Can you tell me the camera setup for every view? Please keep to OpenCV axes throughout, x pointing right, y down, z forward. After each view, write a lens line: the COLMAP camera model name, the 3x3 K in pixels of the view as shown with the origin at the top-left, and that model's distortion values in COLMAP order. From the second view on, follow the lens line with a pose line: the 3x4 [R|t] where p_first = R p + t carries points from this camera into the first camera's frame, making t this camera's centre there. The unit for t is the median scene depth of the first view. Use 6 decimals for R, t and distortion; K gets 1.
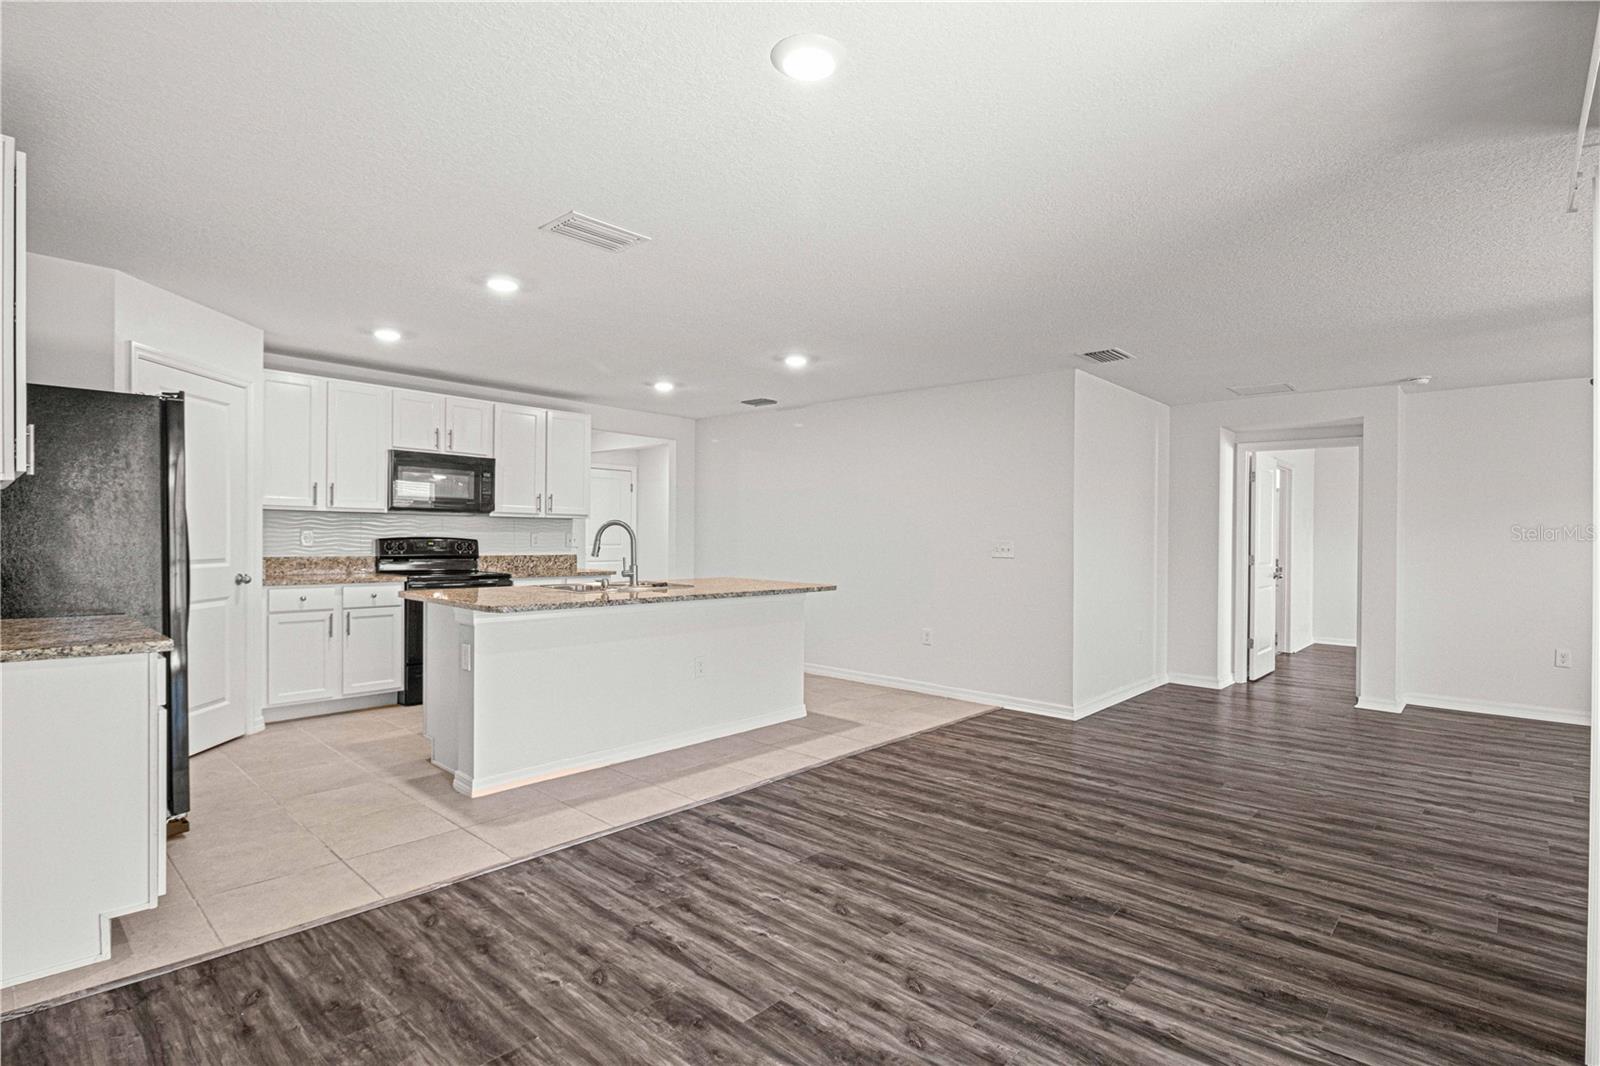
lens RADIAL K [[775.1, 0, 800.0], [0, 775.1, 533.0], [0, 0, 1]] dist [-0.018882, 0.000062]
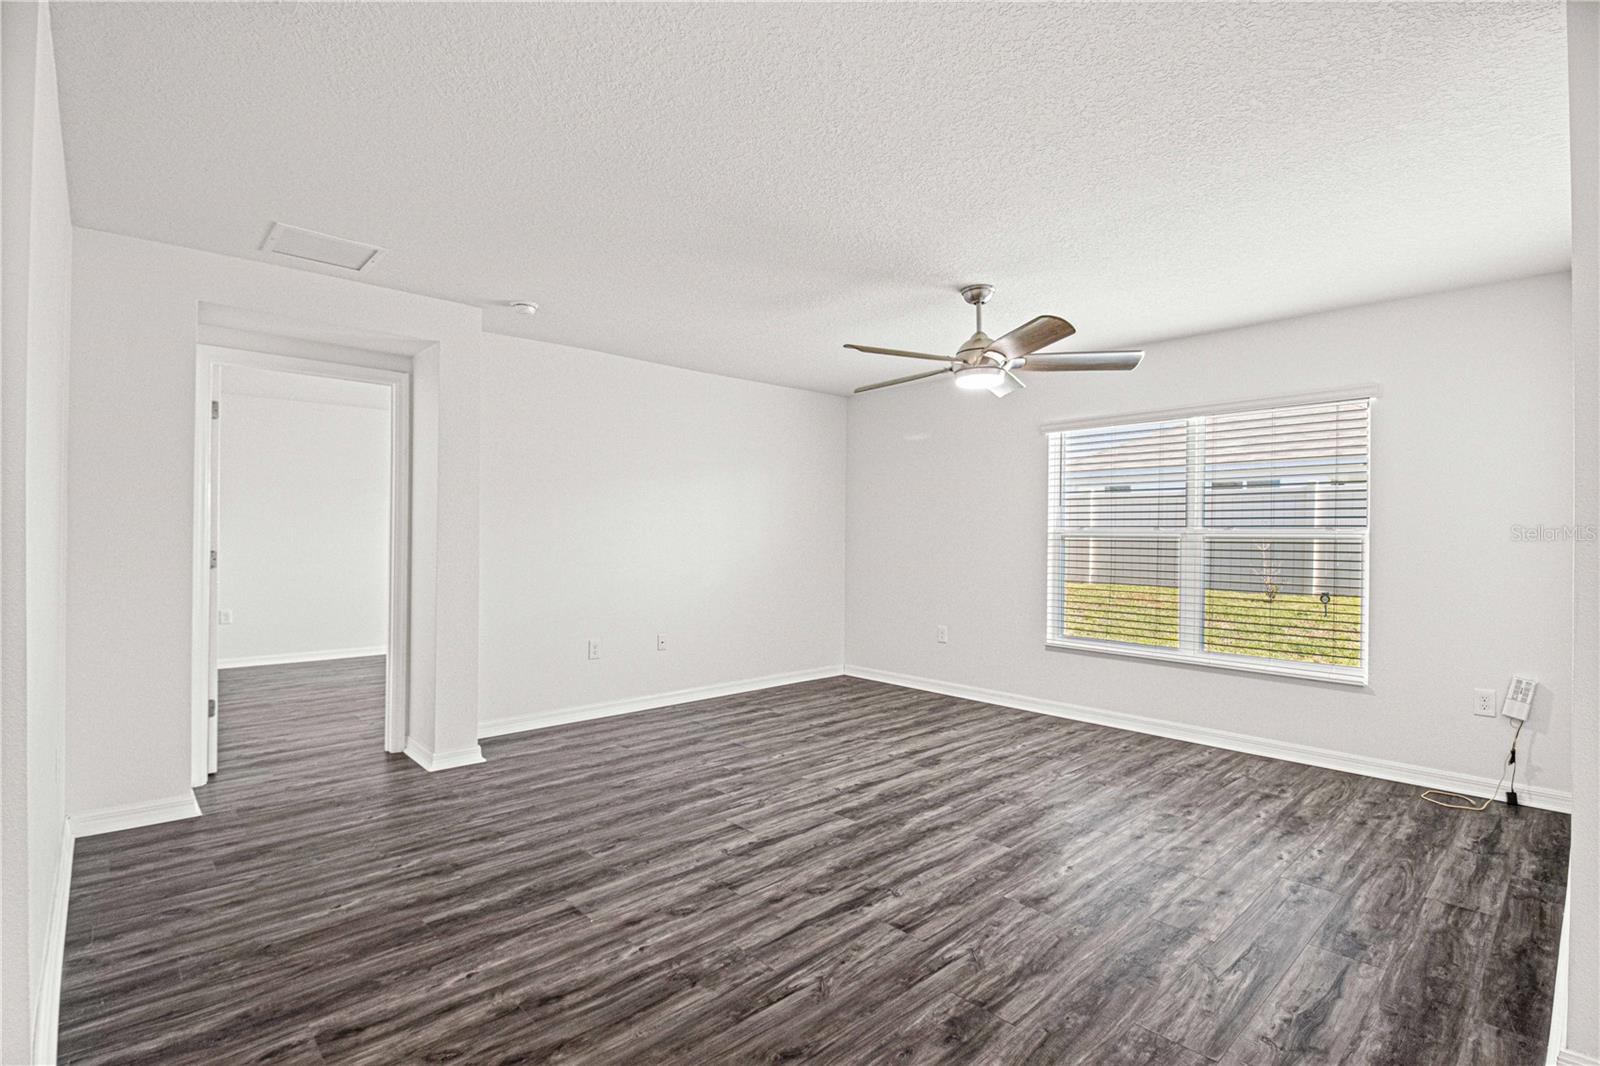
lens RADIAL K [[754.1, 0, 800.0], [0, 754.1, 533.0], [0, 0, 1]] dist [0.001308, 0.000132]
pose [[0.078806, -0.012760, 0.996808, 0.125577], [-0.011247, 0.999843, 0.013688, 0.007154], [-0.996826, -0.012289, 0.078651, 0.853942]]
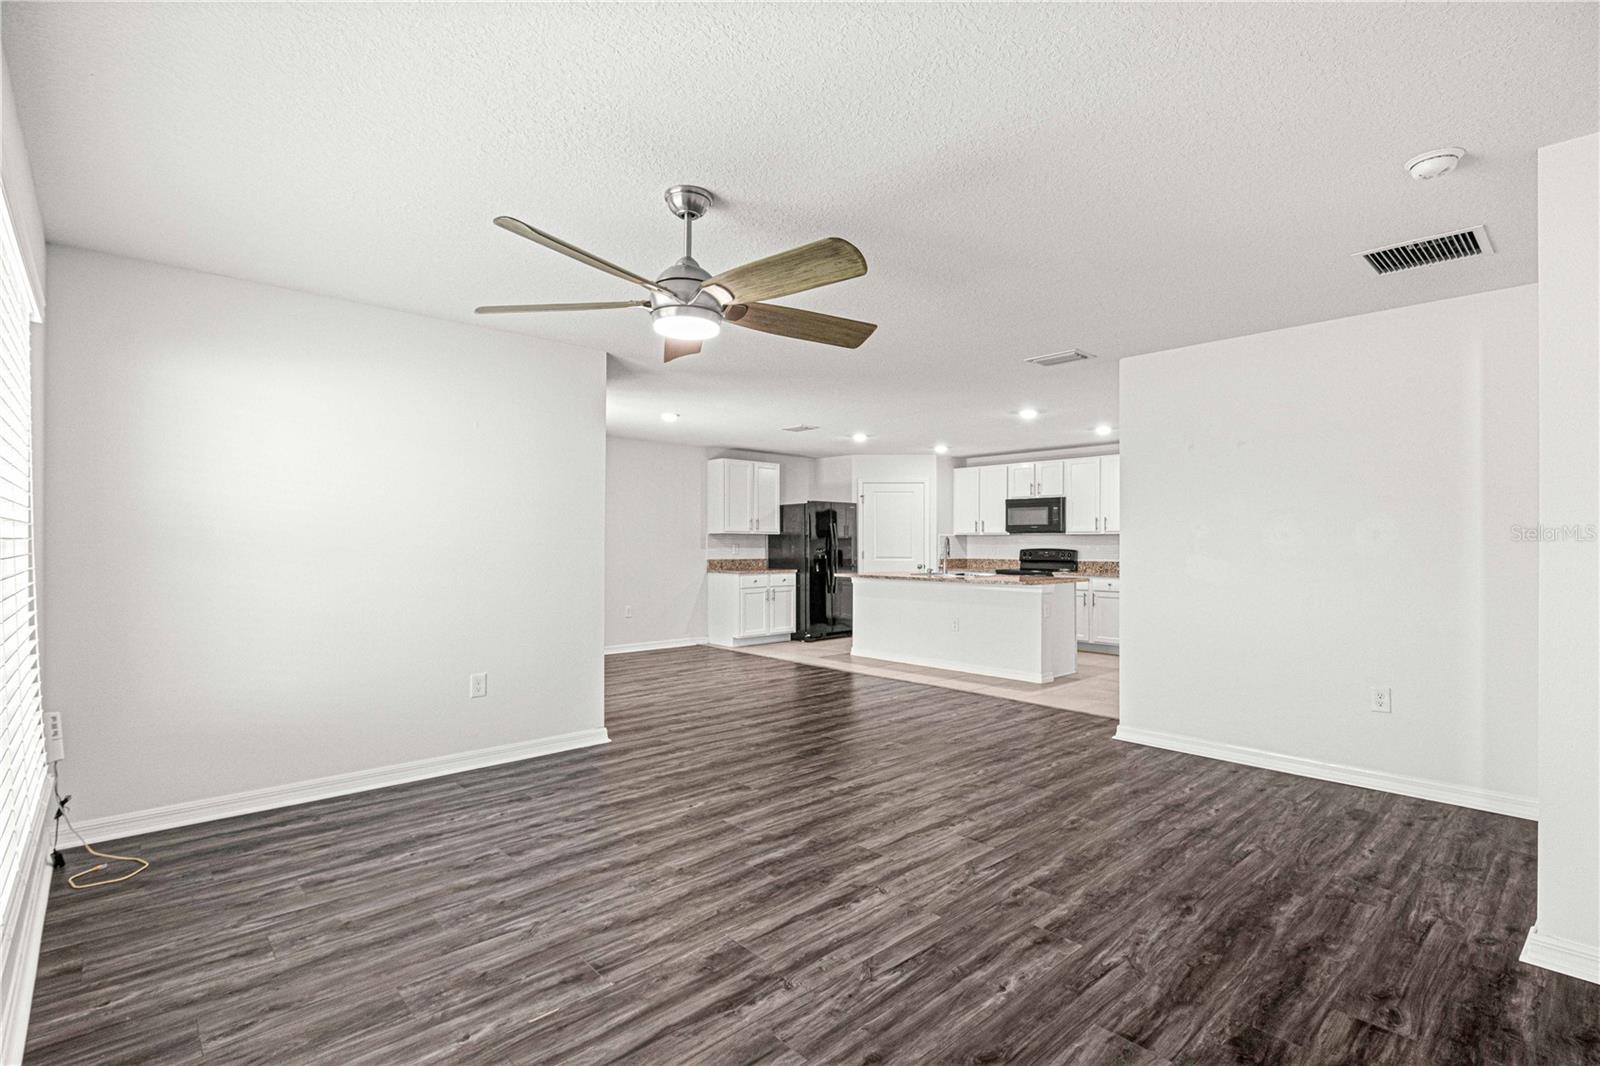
lens RADIAL K [[754.1, 0, 800.0], [0, 754.1, 533.0], [0, 0, 1]] dist [0.001308, 0.000132]
pose [[-0.083796, -0.029380, -0.996050, 1.608085], [0.000595, 0.999564, -0.029533, 0.026398], [0.996483, -0.003068, -0.083742, 0.859741]]
